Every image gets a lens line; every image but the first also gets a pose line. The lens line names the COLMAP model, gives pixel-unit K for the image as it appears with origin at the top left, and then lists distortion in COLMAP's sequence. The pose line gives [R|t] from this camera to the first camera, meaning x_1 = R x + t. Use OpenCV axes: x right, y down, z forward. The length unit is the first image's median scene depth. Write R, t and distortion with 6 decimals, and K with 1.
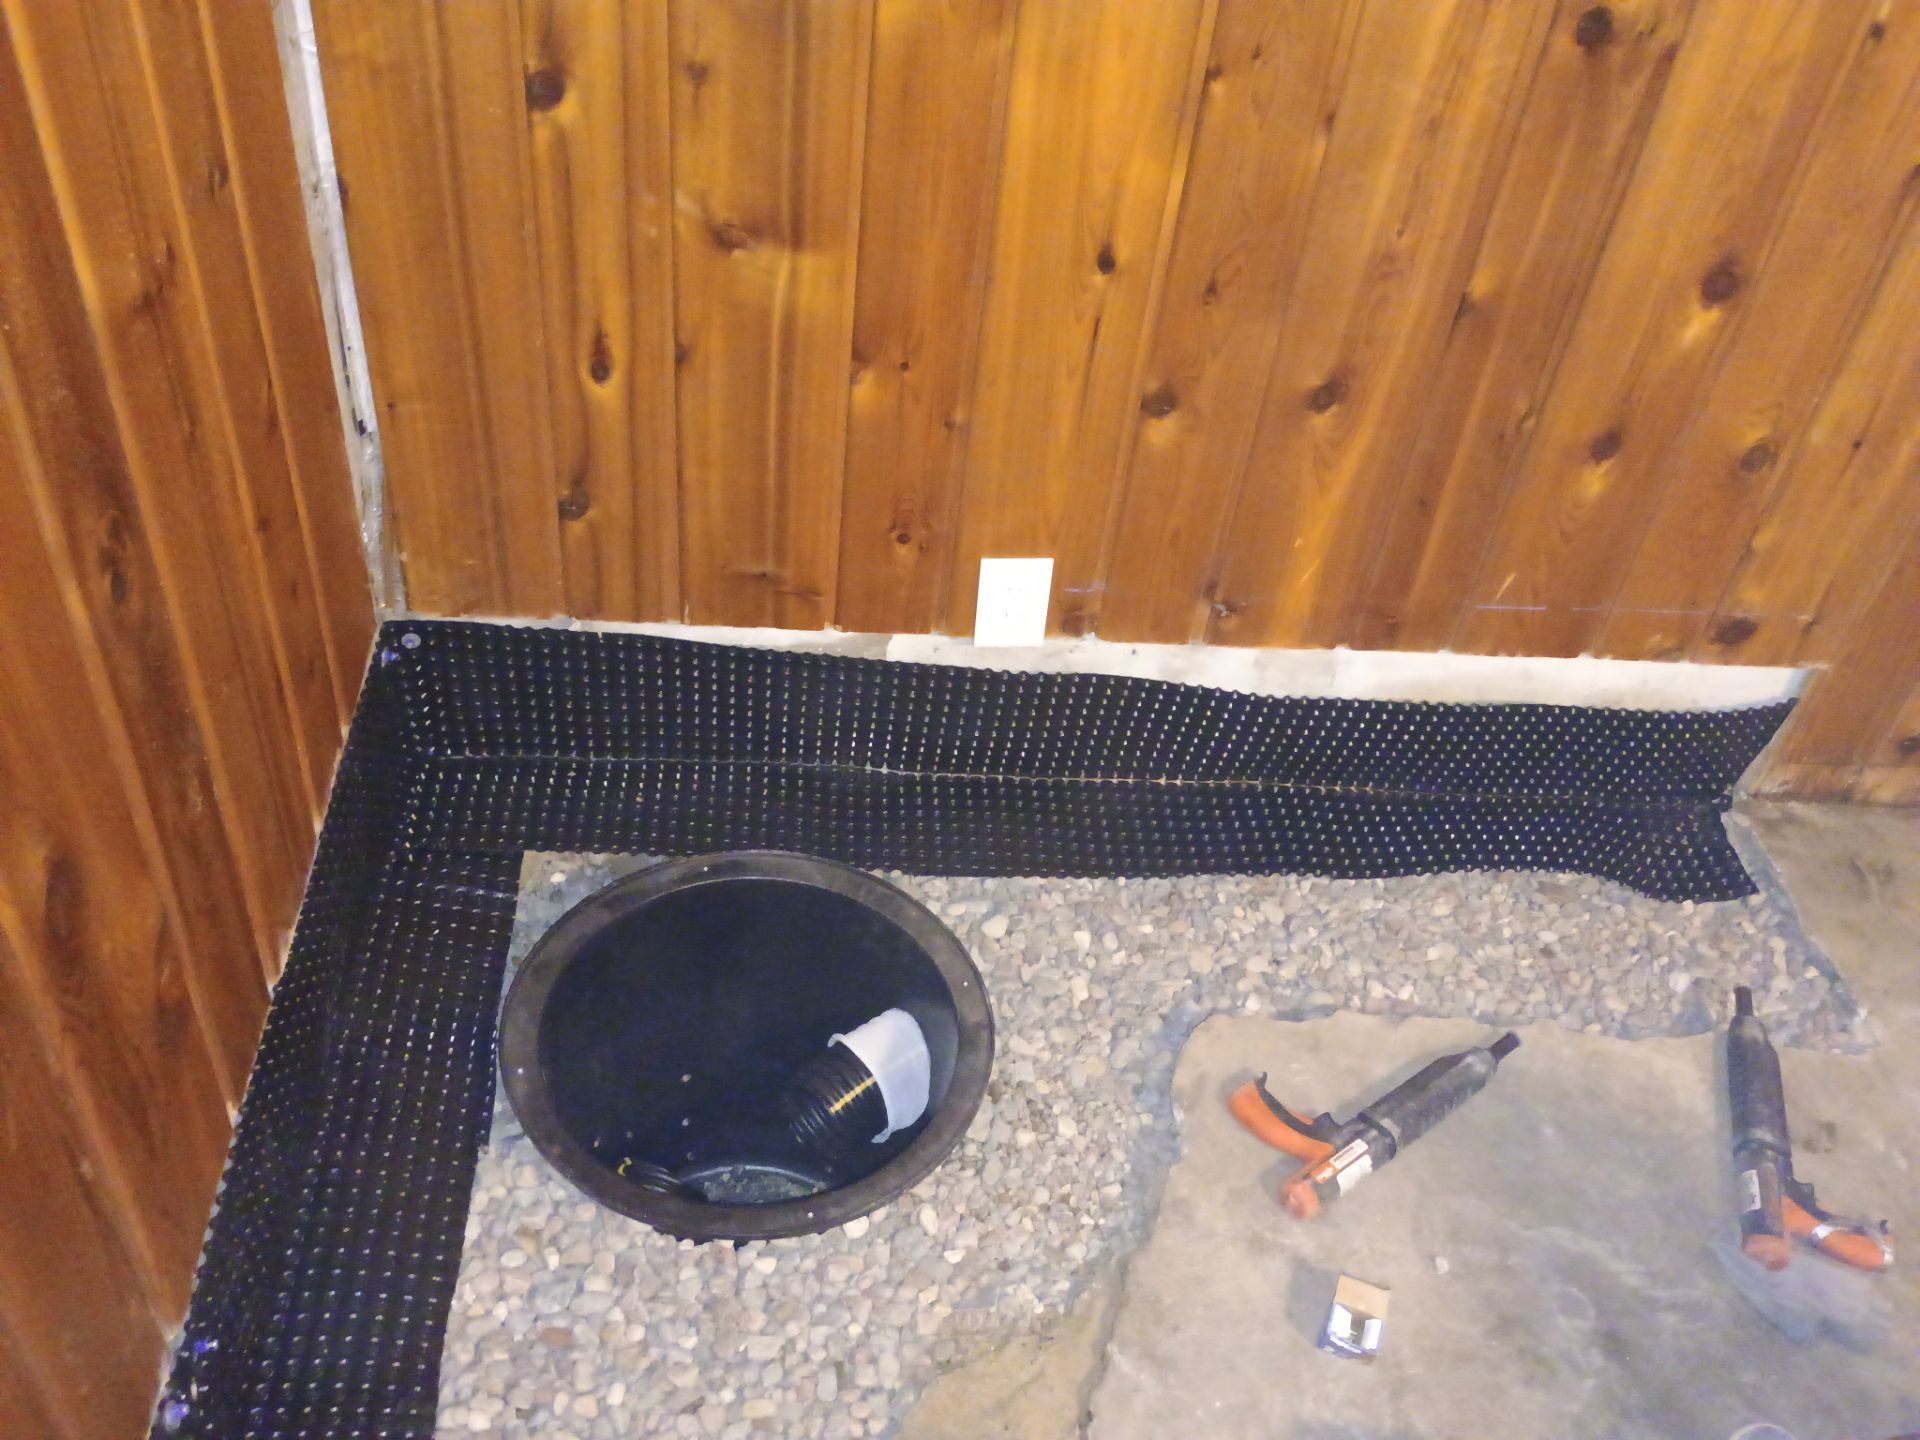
lens RADIAL K [[1655.3, 0, 965.8], [0, 1655.3, 748.2], [0, 0, 1]] dist [0.055134, -0.064822]
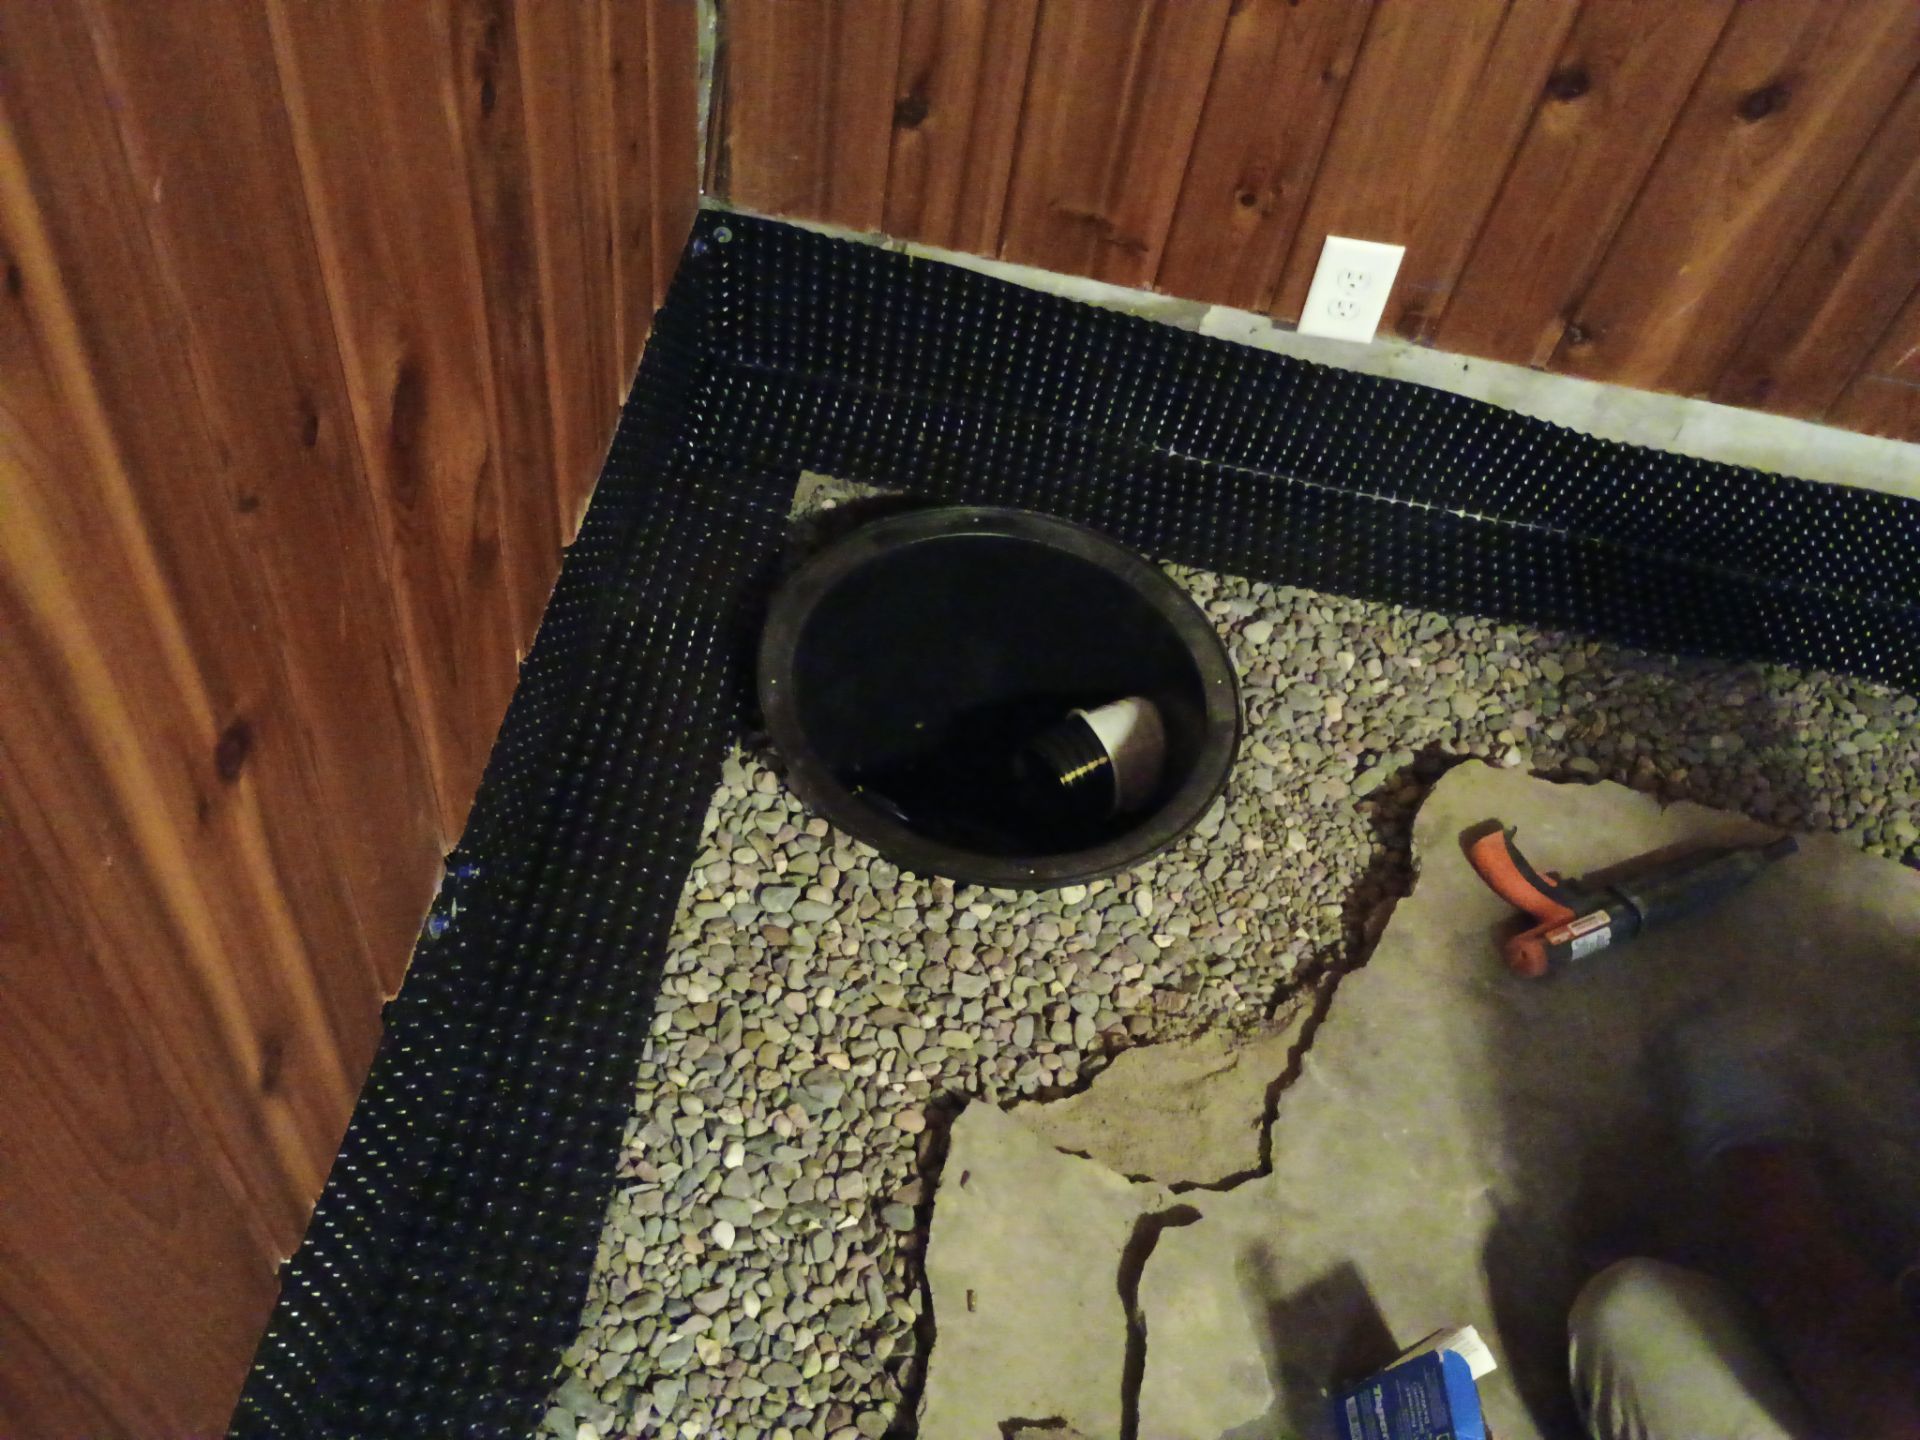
lens RADIAL K [[1655.3, 0, 962.0], [0, 1655.3, 736.0], [0, 0, 1]] dist [0.055134, -0.064822]
pose [[0.976349, 0.186447, -0.109452, -0.036870], [-0.165351, 0.970118, 0.177566, 0.025910], [0.139288, -0.155269, 0.978003, 0.020560]]
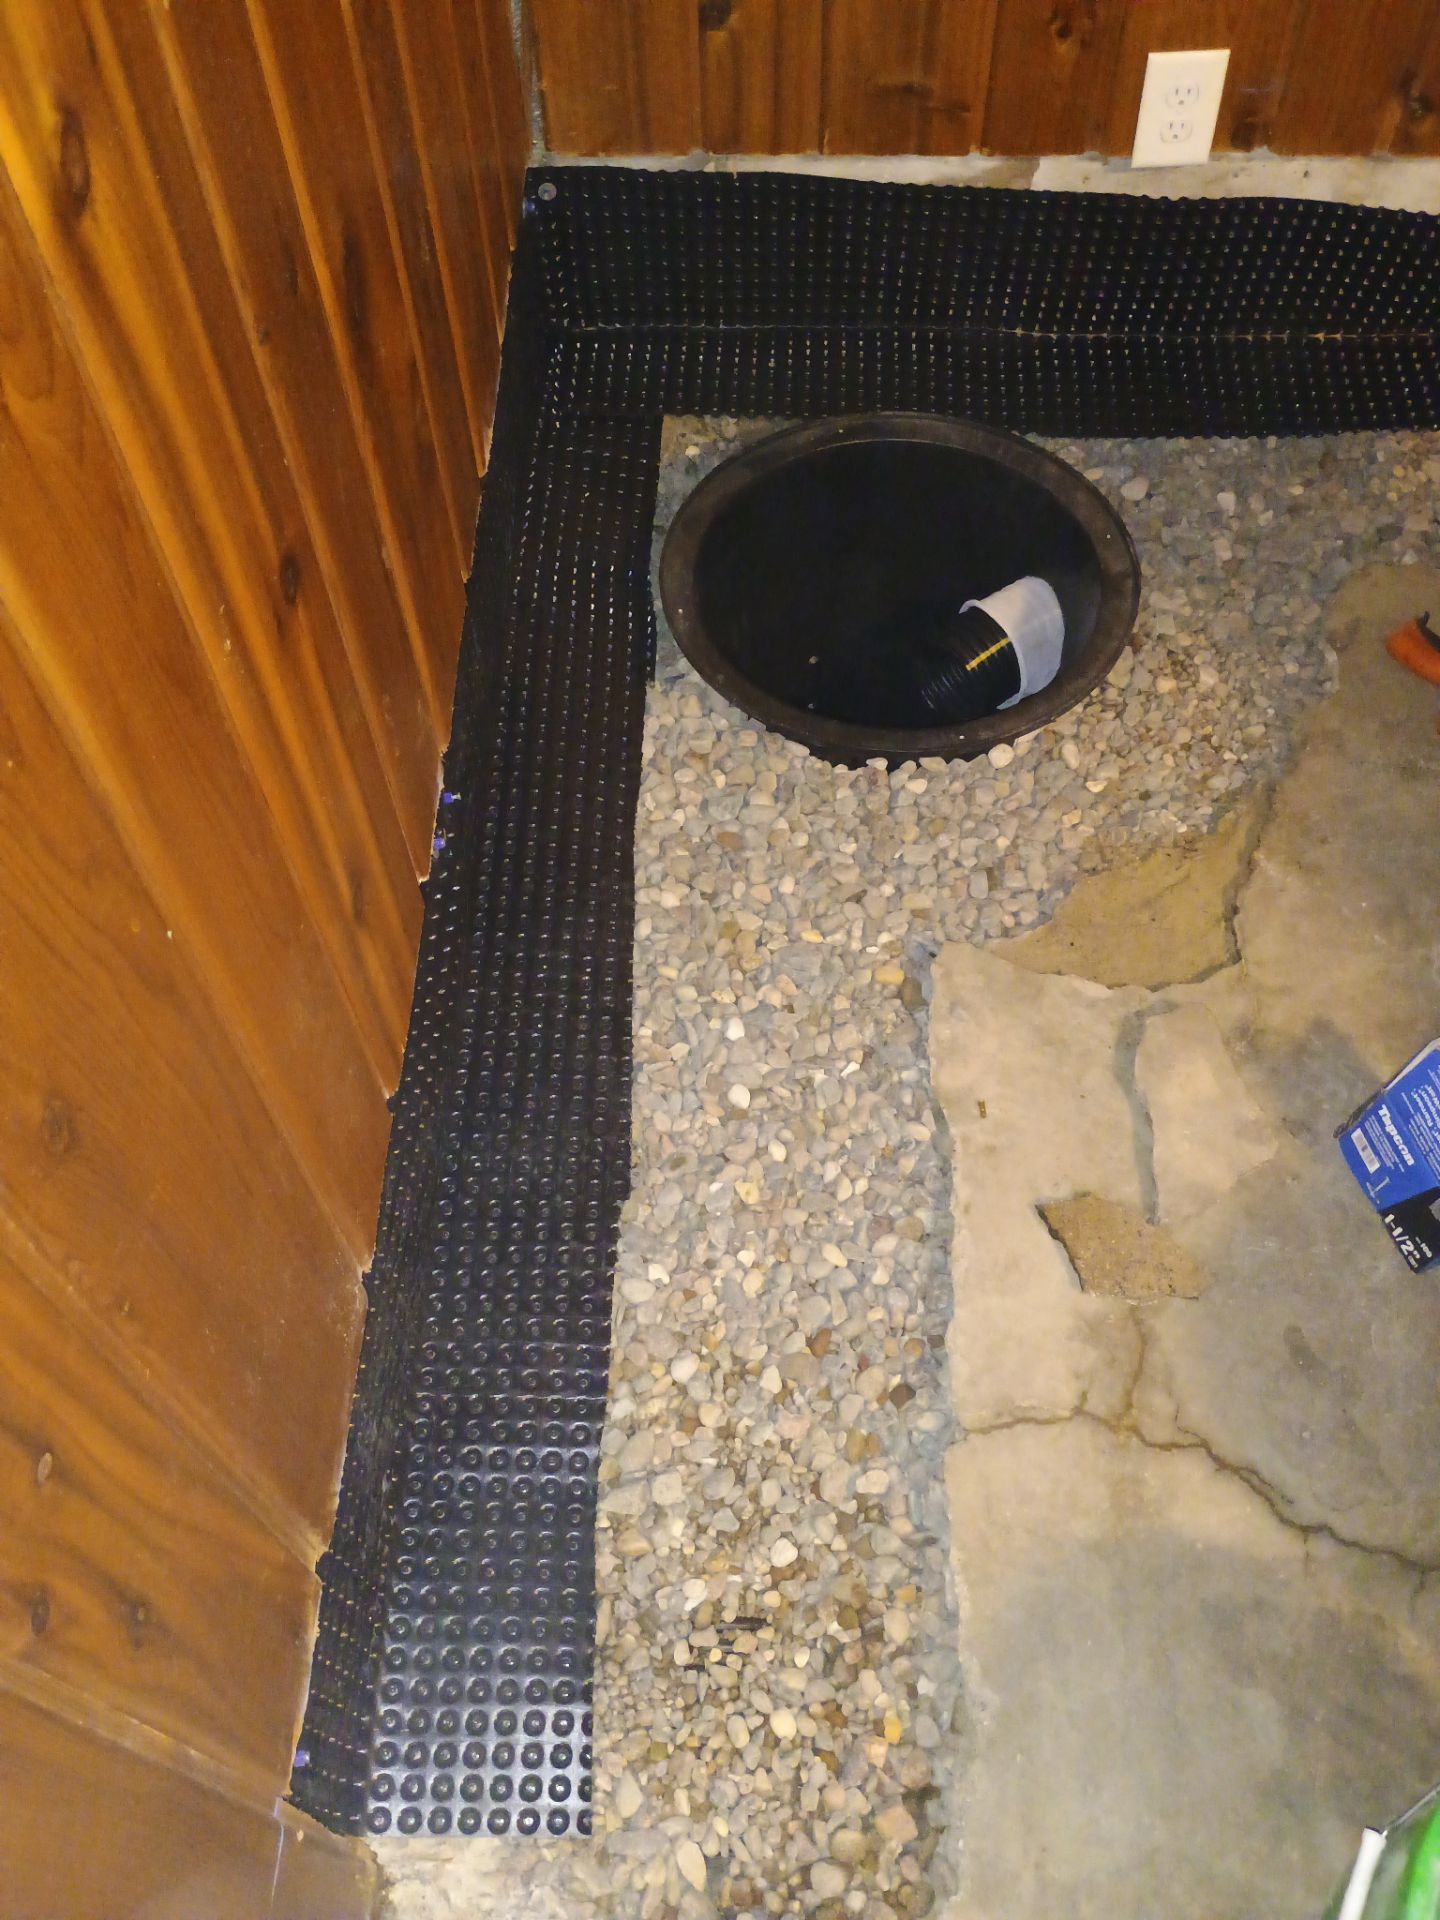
lens RADIAL K [[1655.3, 0, 706.9], [0, 1655.3, 963.8], [0, 0, 1]] dist [0.055134, -0.064822]
pose [[0.985727, 0.025894, -0.166351, -0.066589], [0.019631, 0.963680, 0.266335, 0.122772], [0.167206, -0.265800, 0.949417, -0.053290]]
